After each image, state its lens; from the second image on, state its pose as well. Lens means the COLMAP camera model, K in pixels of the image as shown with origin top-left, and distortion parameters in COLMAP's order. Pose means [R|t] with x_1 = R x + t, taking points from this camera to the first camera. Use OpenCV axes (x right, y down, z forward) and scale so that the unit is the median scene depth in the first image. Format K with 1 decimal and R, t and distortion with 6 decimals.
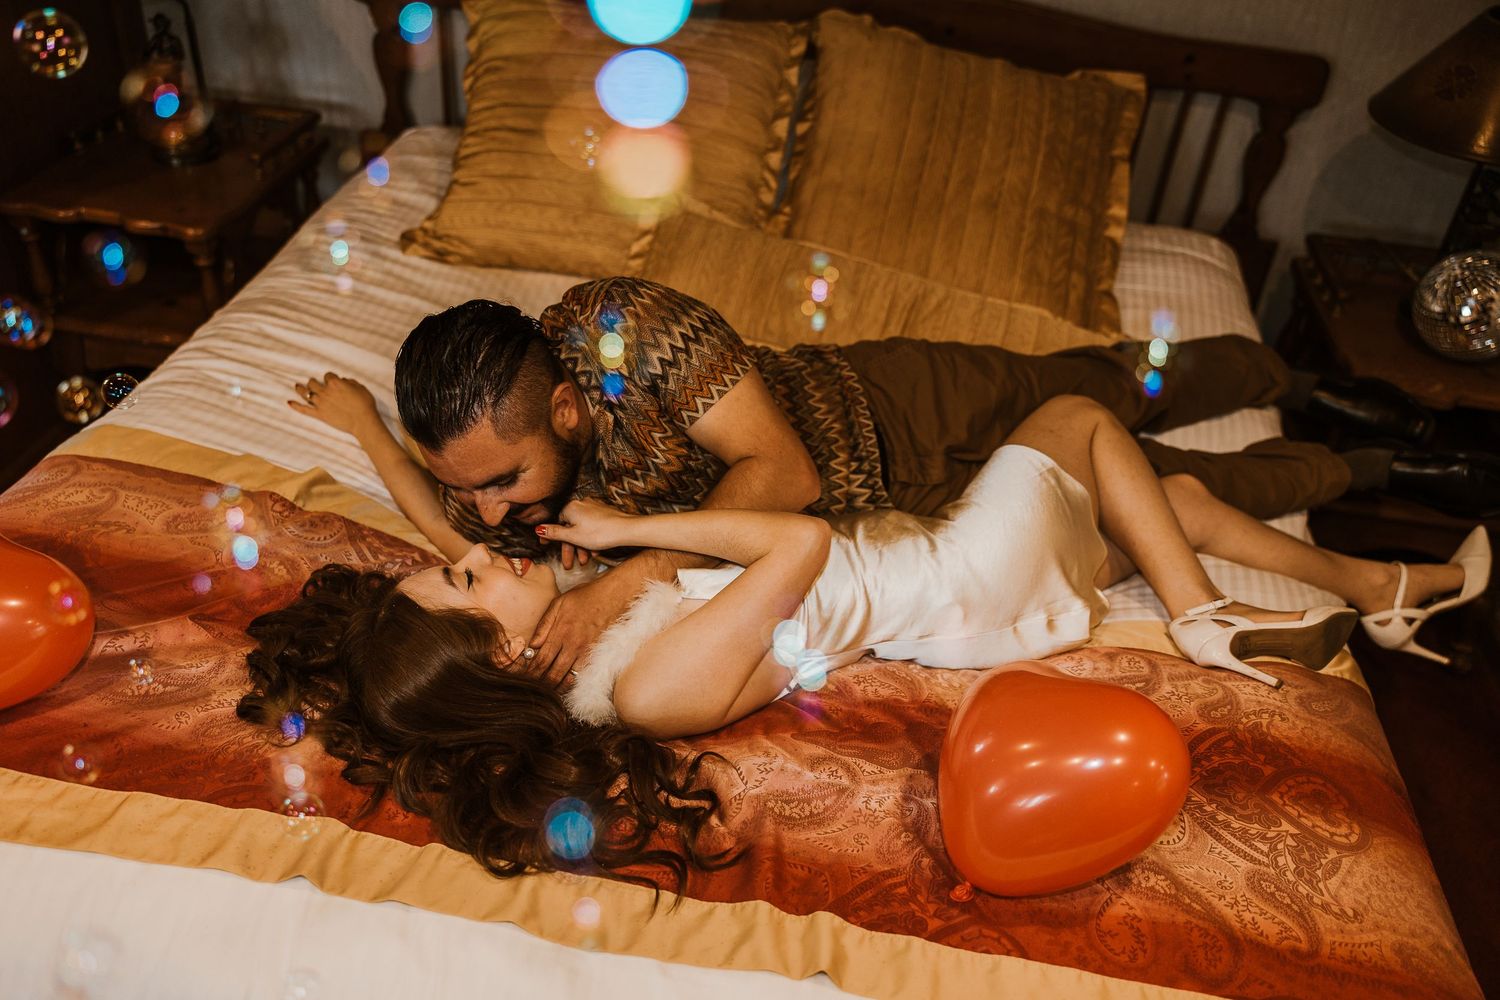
lens RADIAL K [[1273.8, 0, 697.1], [0, 1273.8, 525.8], [0, 0, 1]] dist [0.006877, 0.001713]
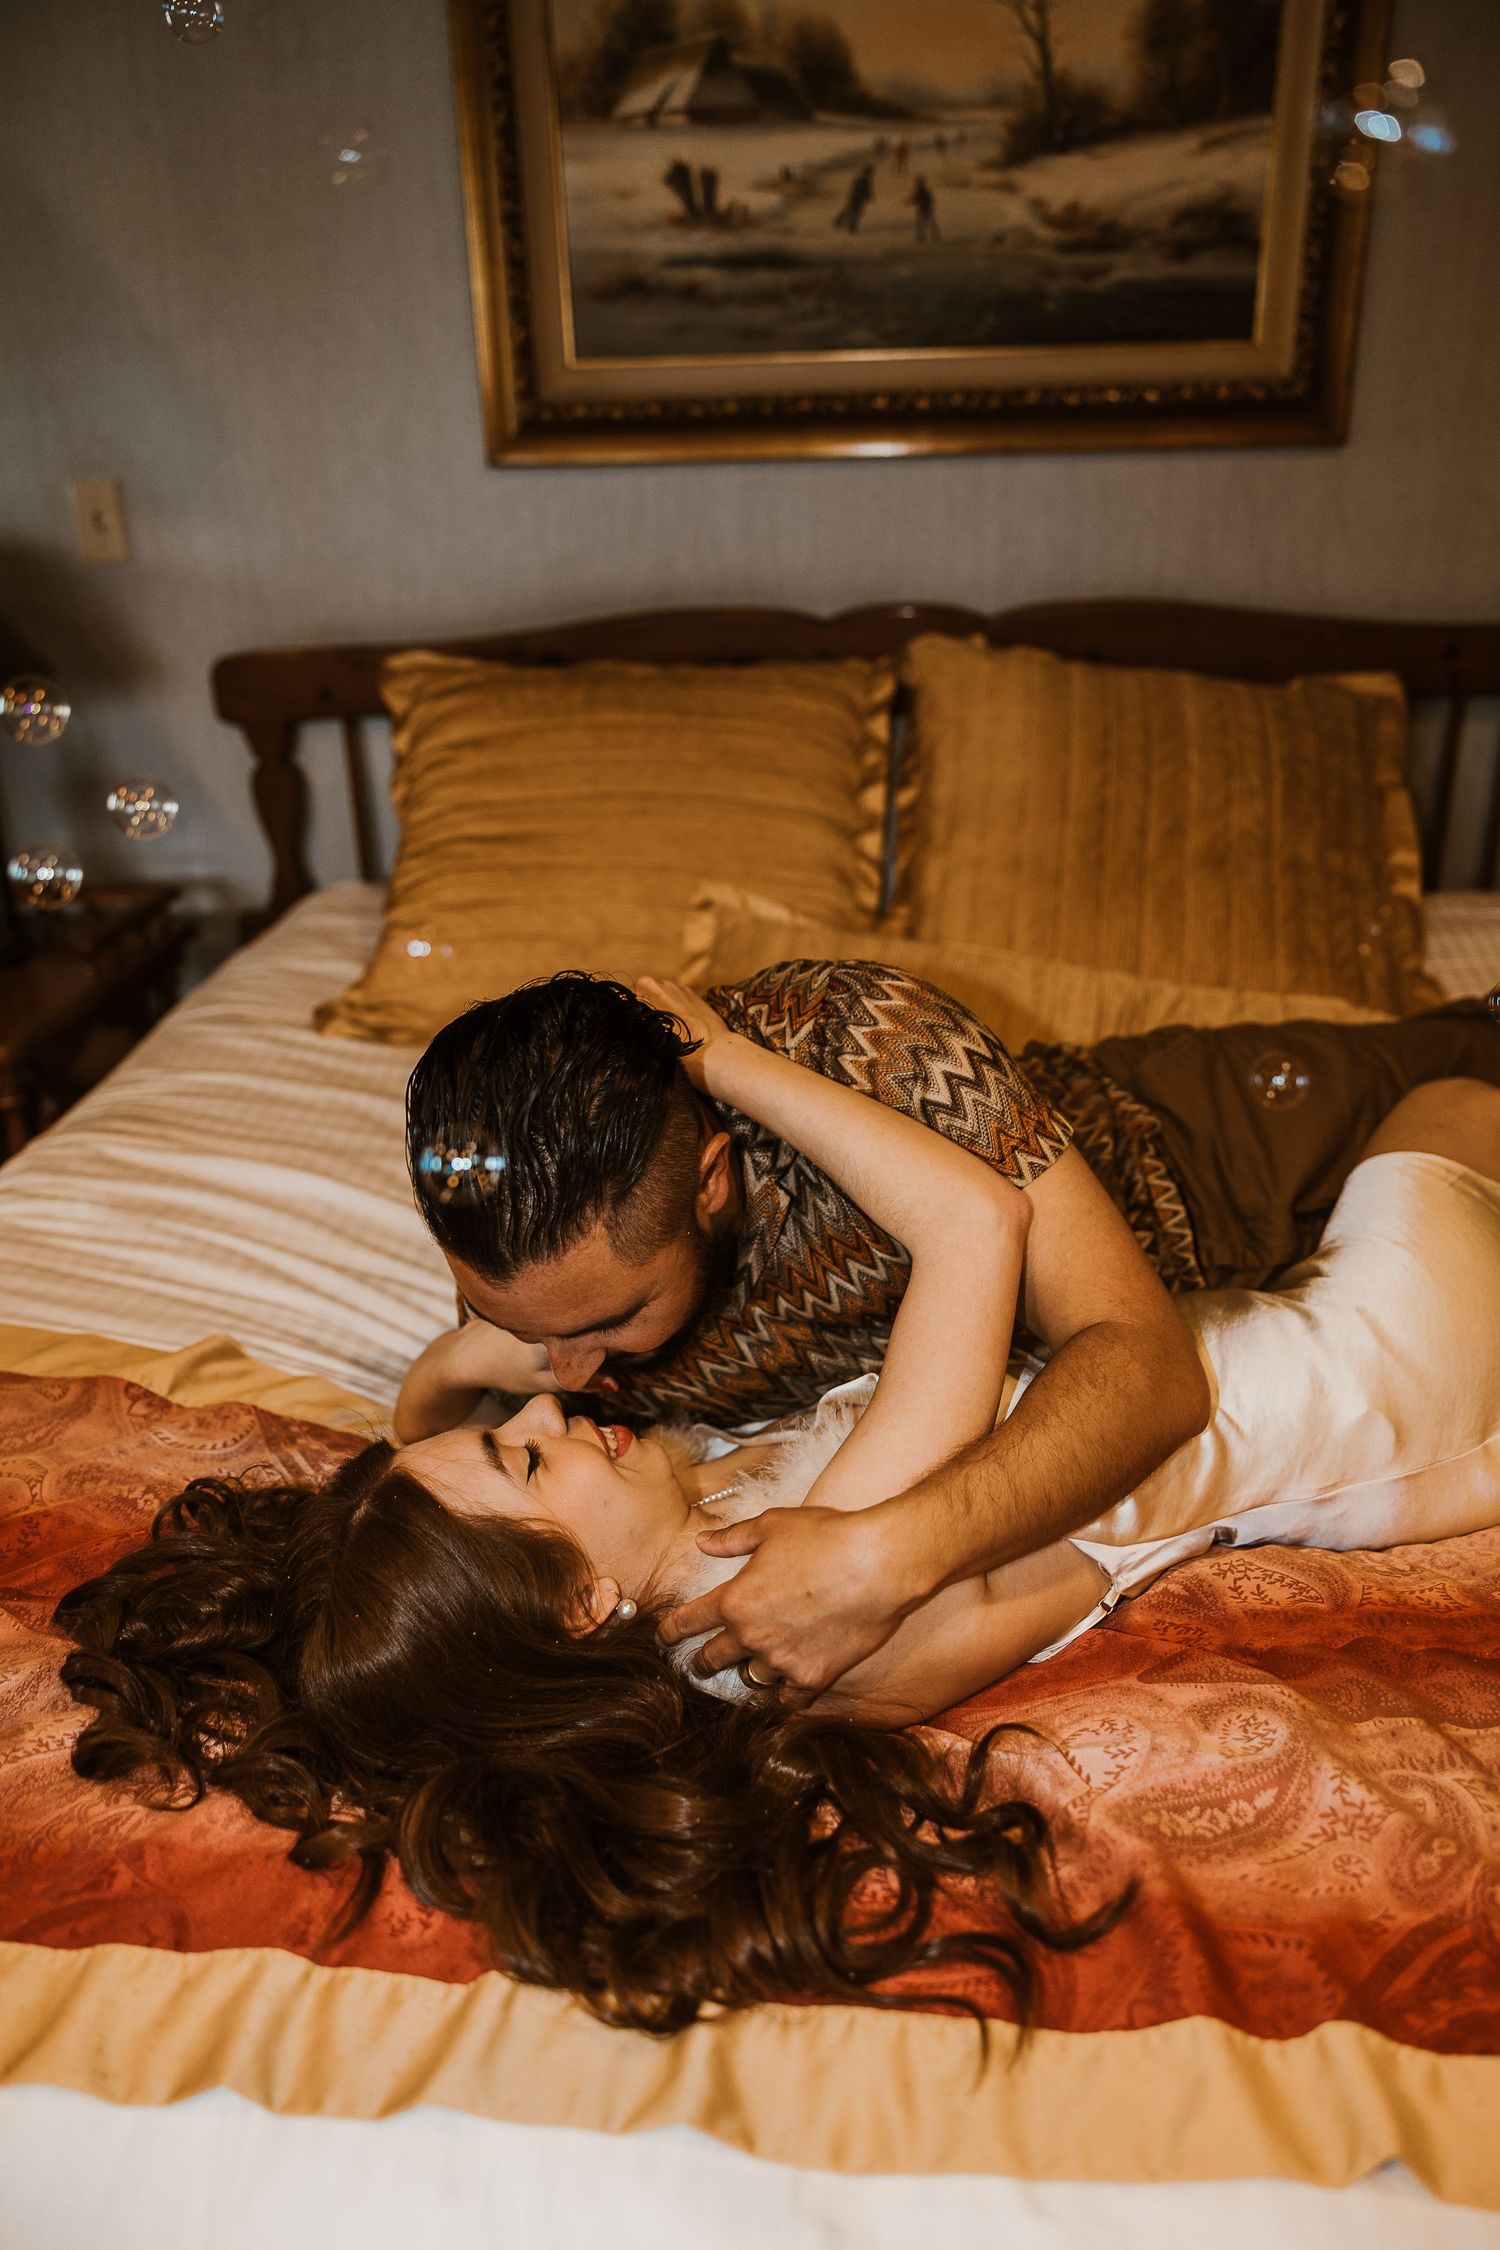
lens RADIAL K [[1734.0, 0, 712.4], [0, 1734.0, 1150.5], [0, 0, 1]] dist [0.001326, 0.002004]
pose [[0.993472, -0.112577, 0.018444, -0.059882], [0.113834, 0.967742, -0.224762, 0.062497], [0.007454, 0.225394, 0.974239, 0.174899]]
